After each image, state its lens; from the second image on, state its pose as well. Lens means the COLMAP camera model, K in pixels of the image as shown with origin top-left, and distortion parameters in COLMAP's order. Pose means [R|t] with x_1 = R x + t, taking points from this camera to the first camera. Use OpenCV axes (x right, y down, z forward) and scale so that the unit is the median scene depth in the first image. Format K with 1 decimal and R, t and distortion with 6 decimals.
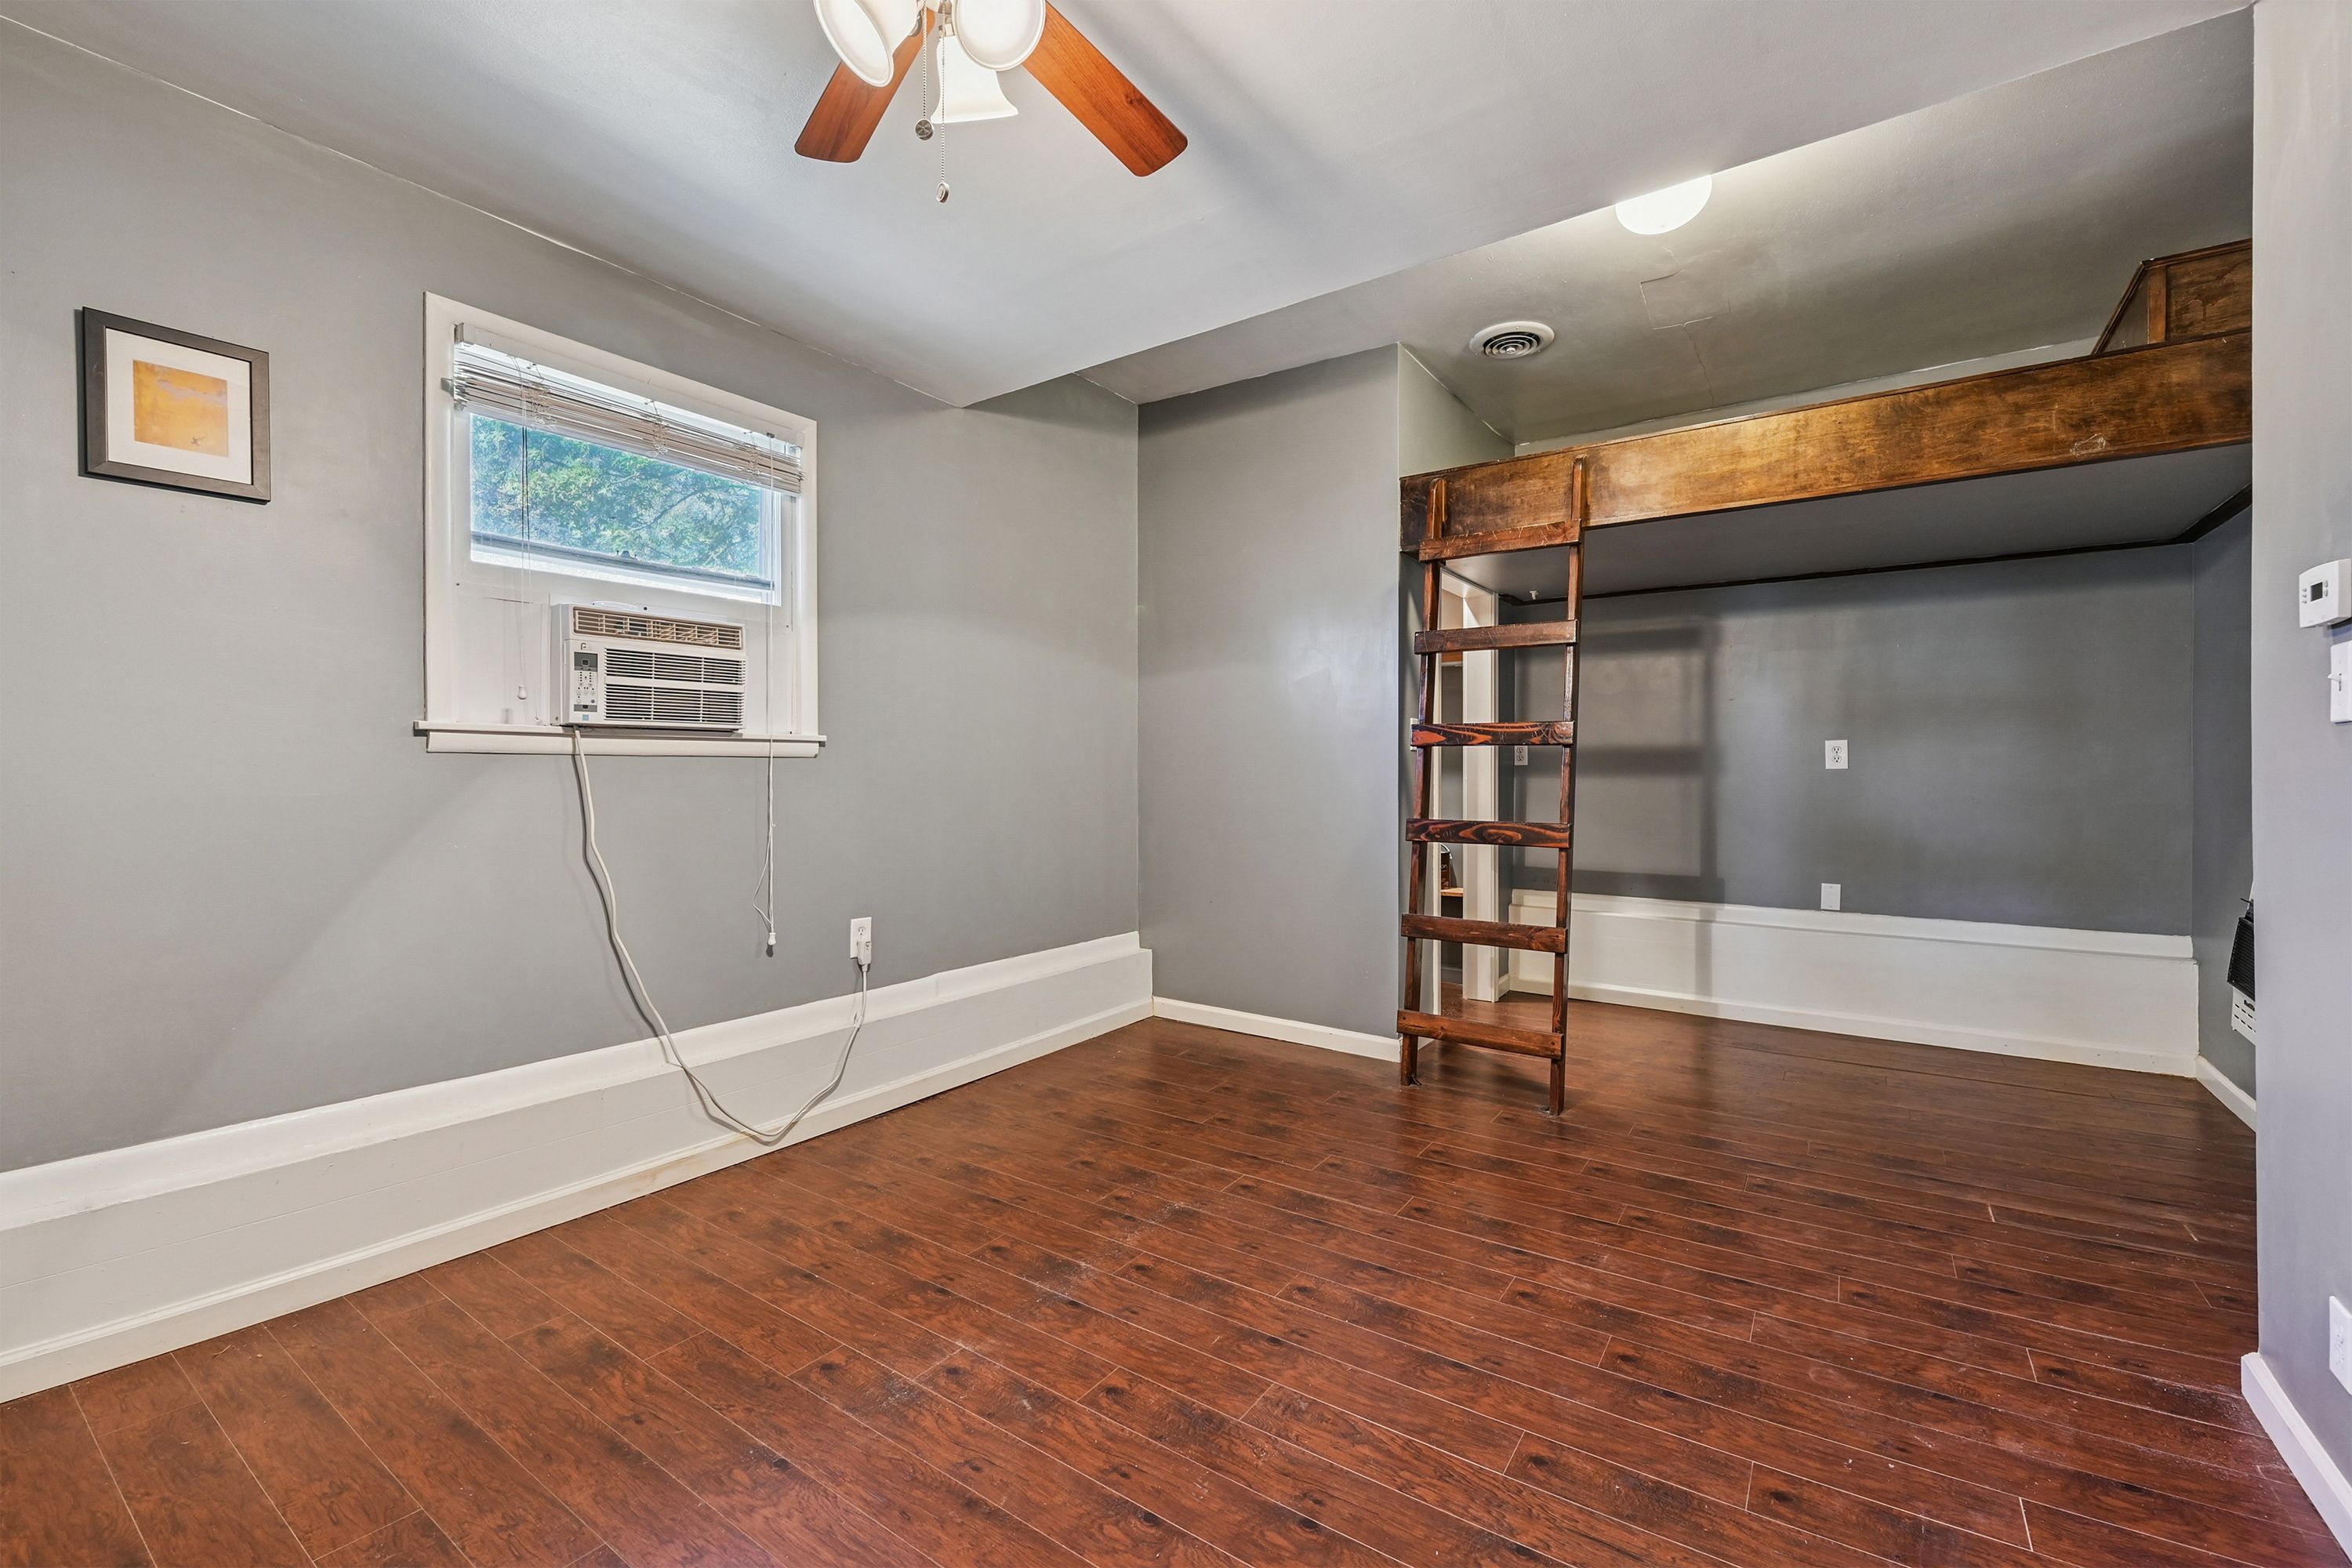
lens RADIAL K [[947.1, 0, 1170.3], [0, 947.1, 778.2], [0, 0, 1]] dist [-0.000768, 0.000105]
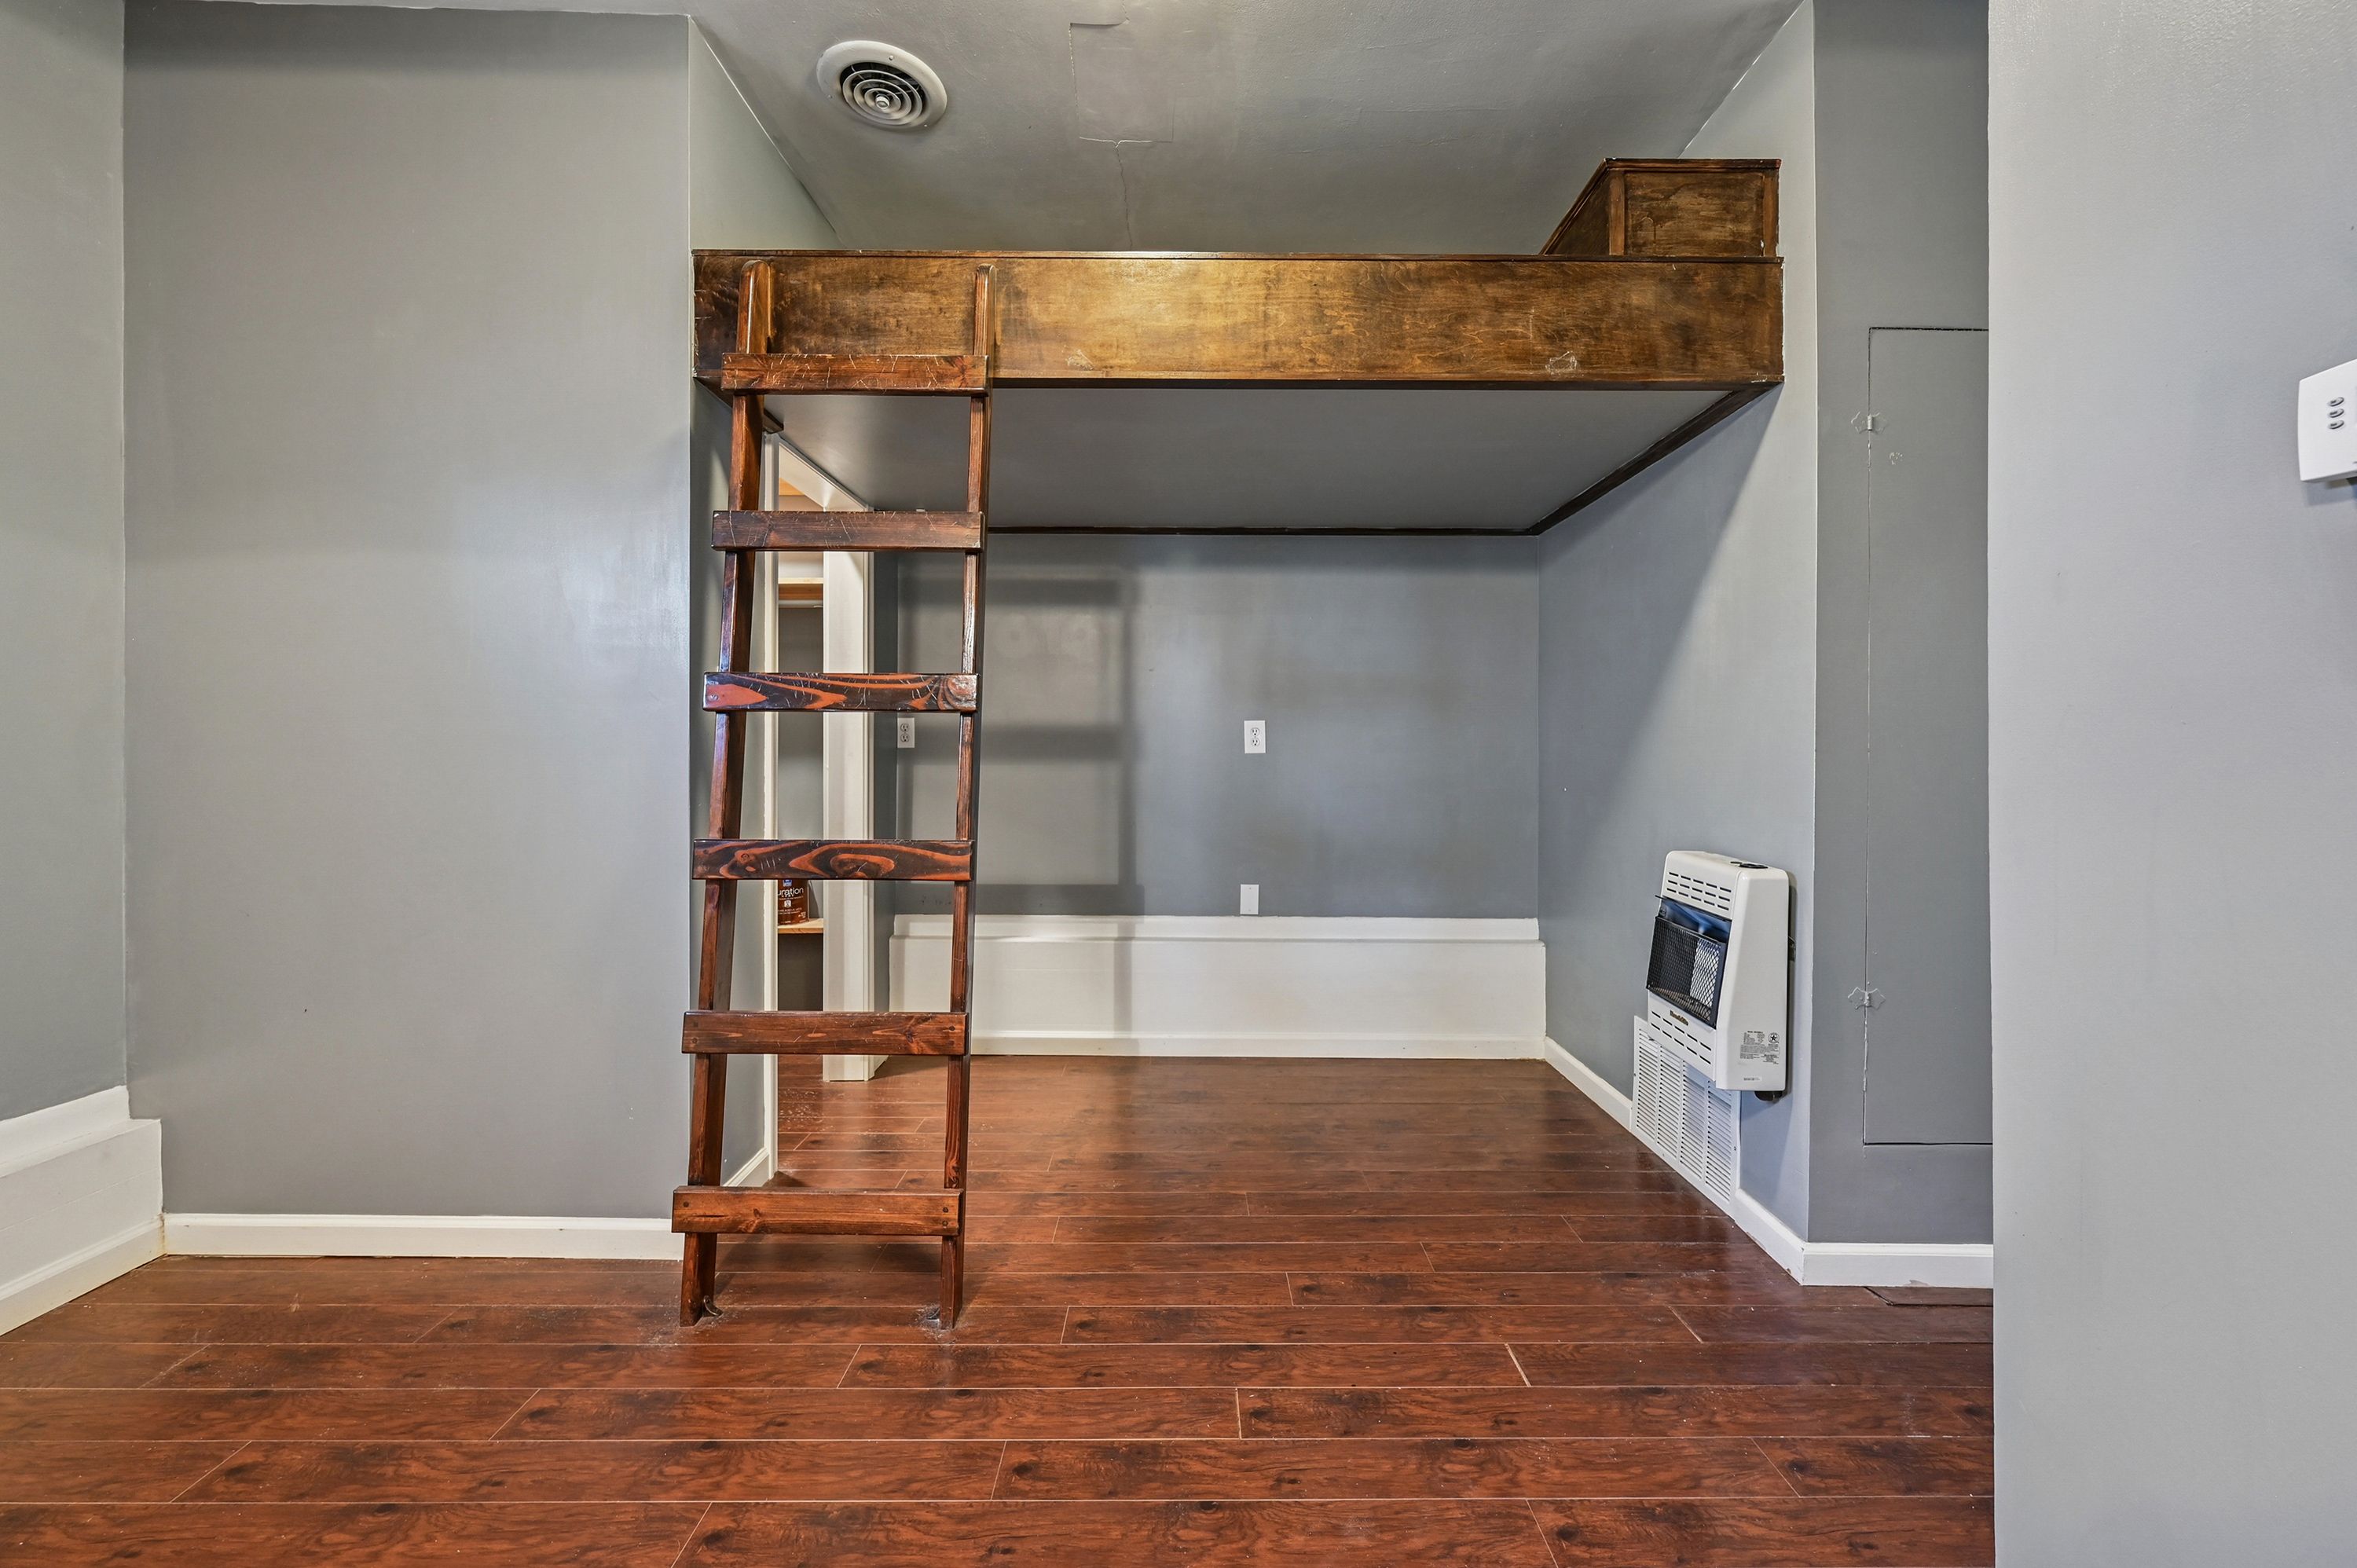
lens RADIAL K [[975.1, 0, 1185.4], [0, 975.1, 756.8], [0, 0, 1]] dist [0.002085, 0.000177]
pose [[0.812407, 0.001817, 0.583088, 0.184296], [0.001876, 0.999982, -0.005730, -0.002782], [-0.583088, 0.005749, 0.812389, 0.450159]]
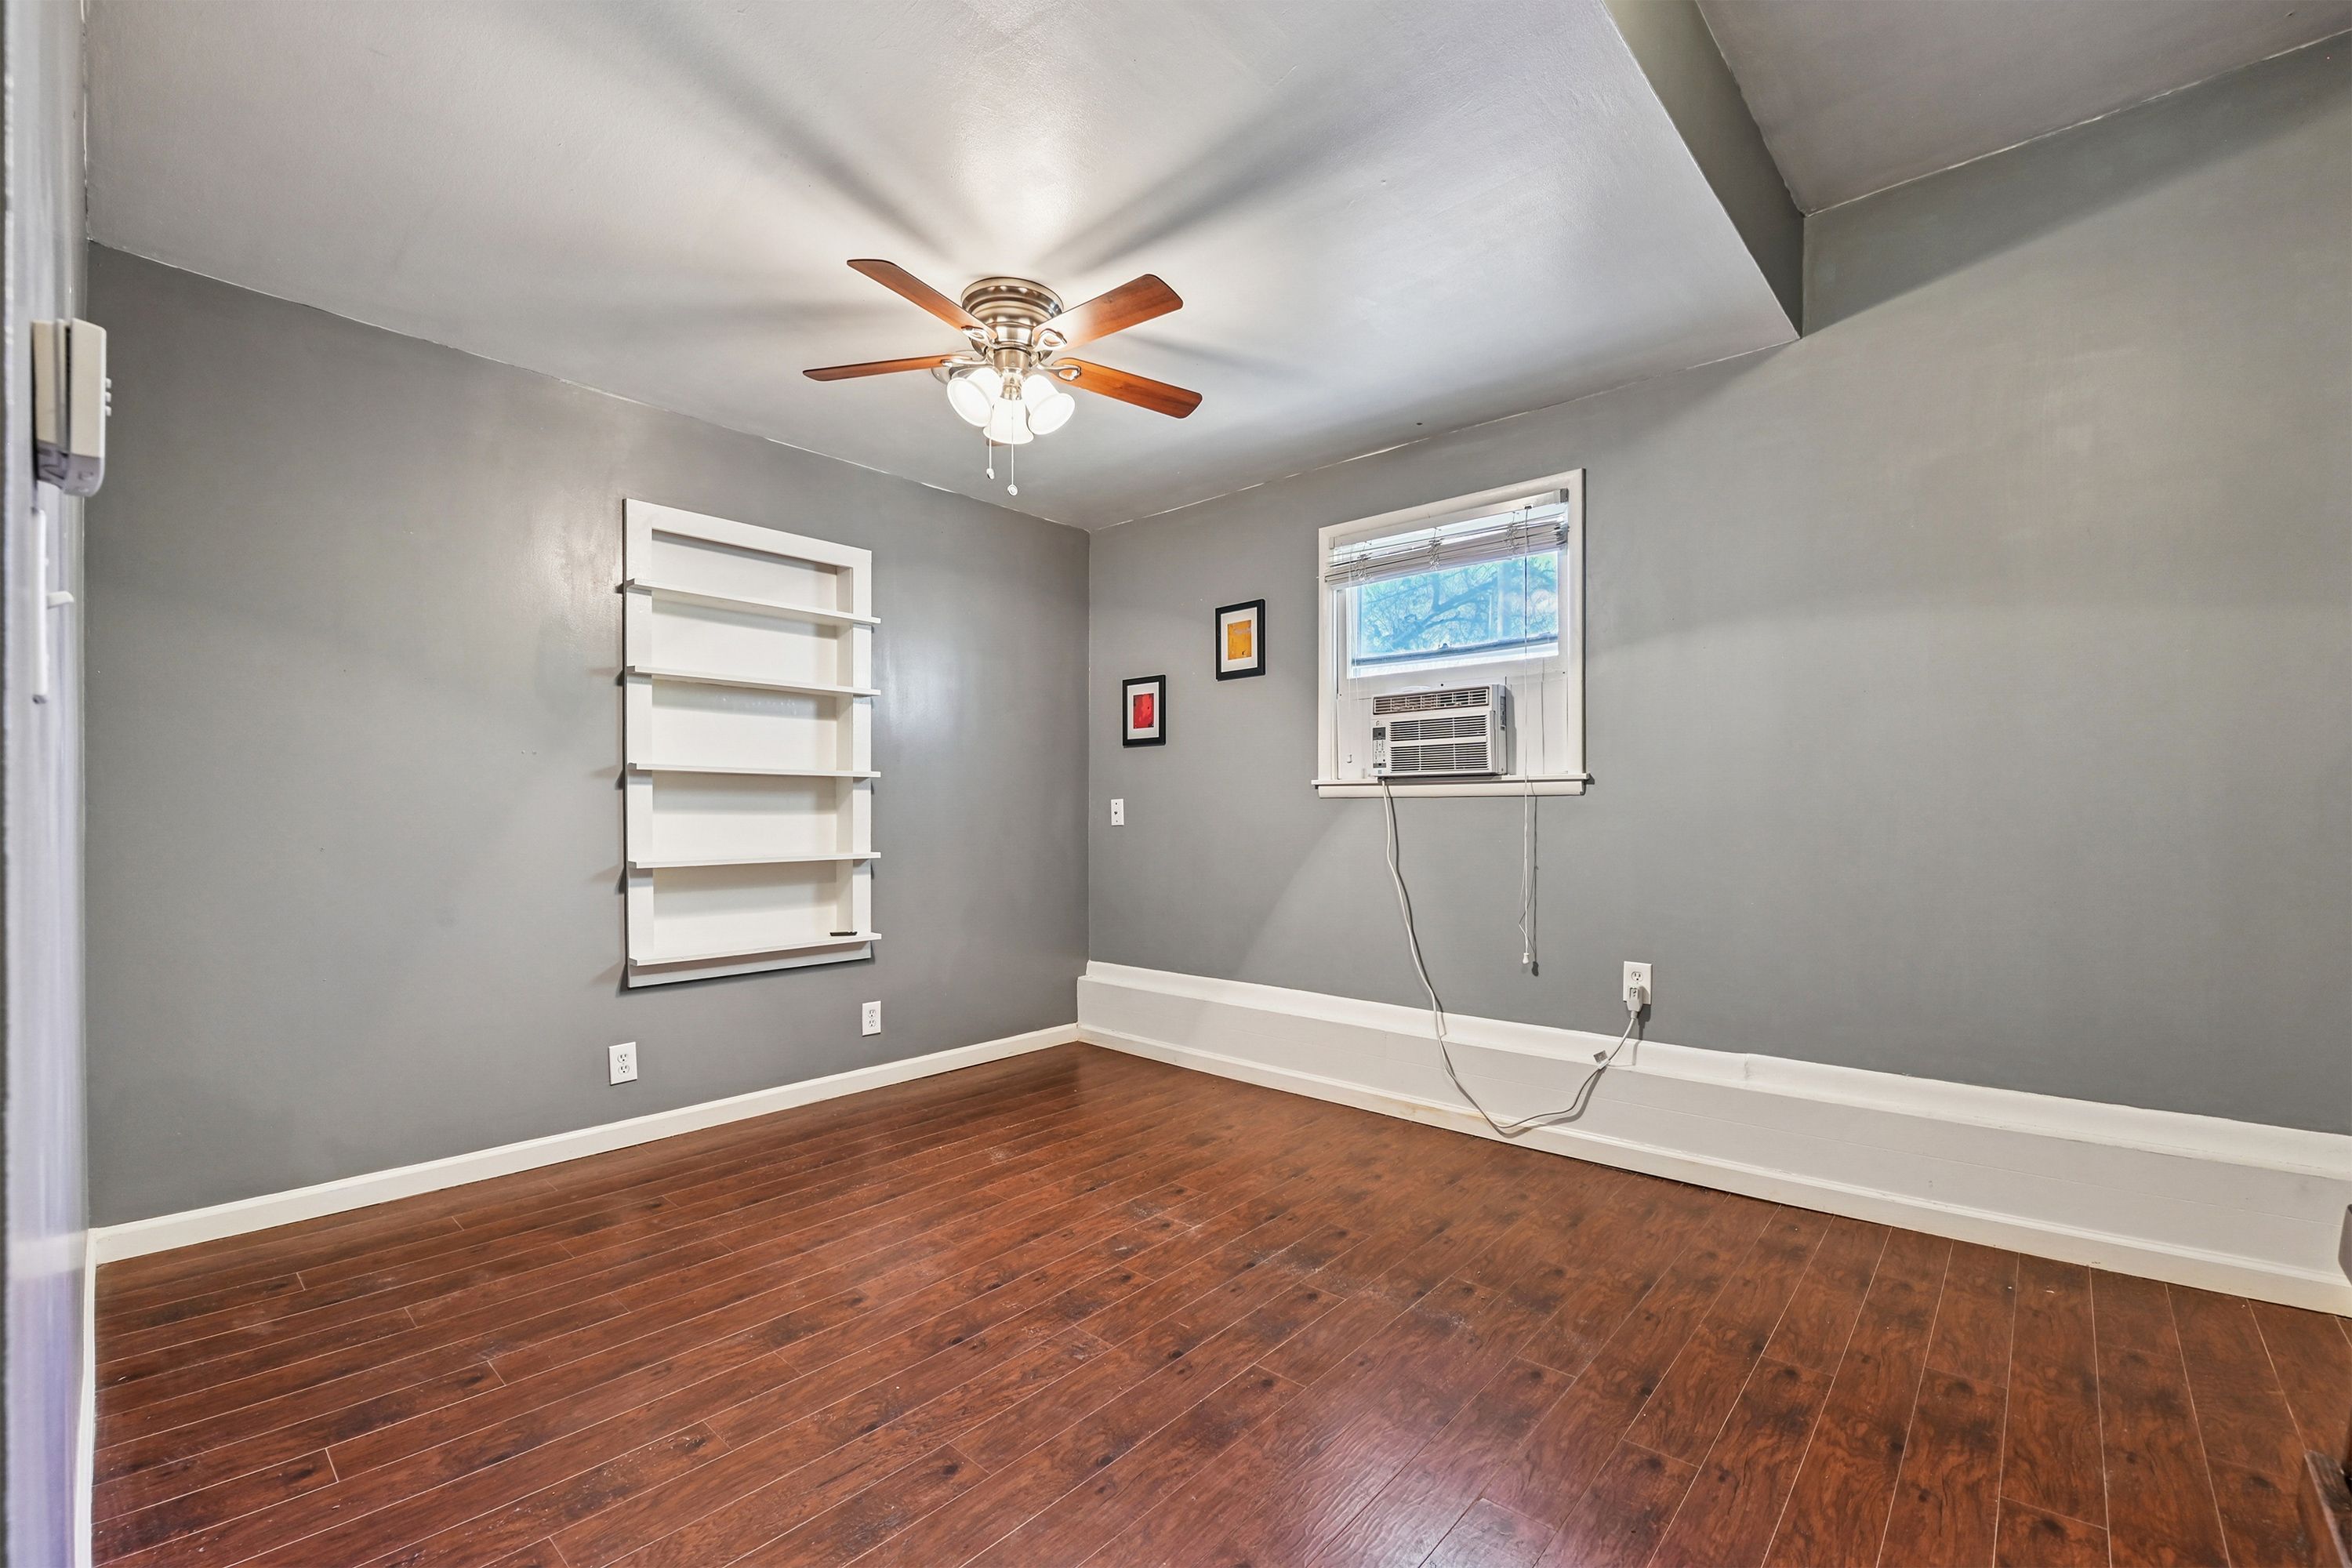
lens RADIAL K [[962.0, 0, 1208.9], [0, 962.0, 828.5], [0, 0, 1]] dist [-0.022049, 0.000060]
pose [[-0.077144, 0.016709, -0.996880, 0.762529], [-0.006676, 0.999828, 0.017275, -0.000791], [0.996998, 0.007987, -0.077019, 0.741681]]
